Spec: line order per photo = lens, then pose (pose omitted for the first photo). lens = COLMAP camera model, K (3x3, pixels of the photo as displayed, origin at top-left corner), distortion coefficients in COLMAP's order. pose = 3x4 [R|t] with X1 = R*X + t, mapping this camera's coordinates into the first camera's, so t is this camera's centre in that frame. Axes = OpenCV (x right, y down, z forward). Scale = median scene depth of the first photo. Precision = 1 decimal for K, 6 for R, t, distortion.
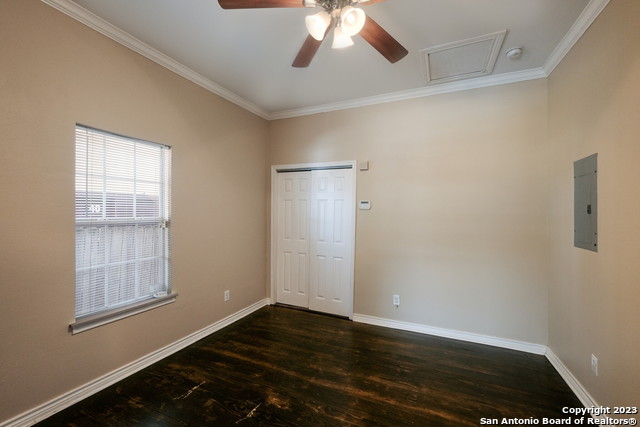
lens RADIAL K [[277.3, 0, 317.8], [0, 277.3, 216.7], [0, 0, 1]] dist [0.007794, 0.000868]
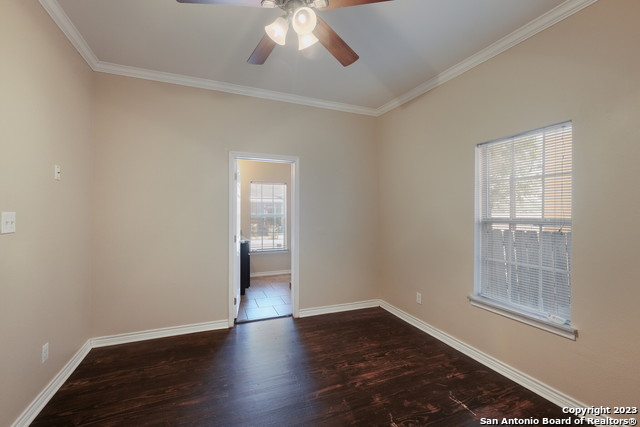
lens RADIAL K [[277.3, 0, 316.9], [0, 277.3, 215.7], [0, 0, 1]] dist [0.007794, 0.000868]
pose [[-0.695324, -0.008500, -0.718646, 0.551278], [-0.018094, 0.999820, 0.005681, 0.004124], [0.718468, 0.016954, -0.695353, 1.293241]]
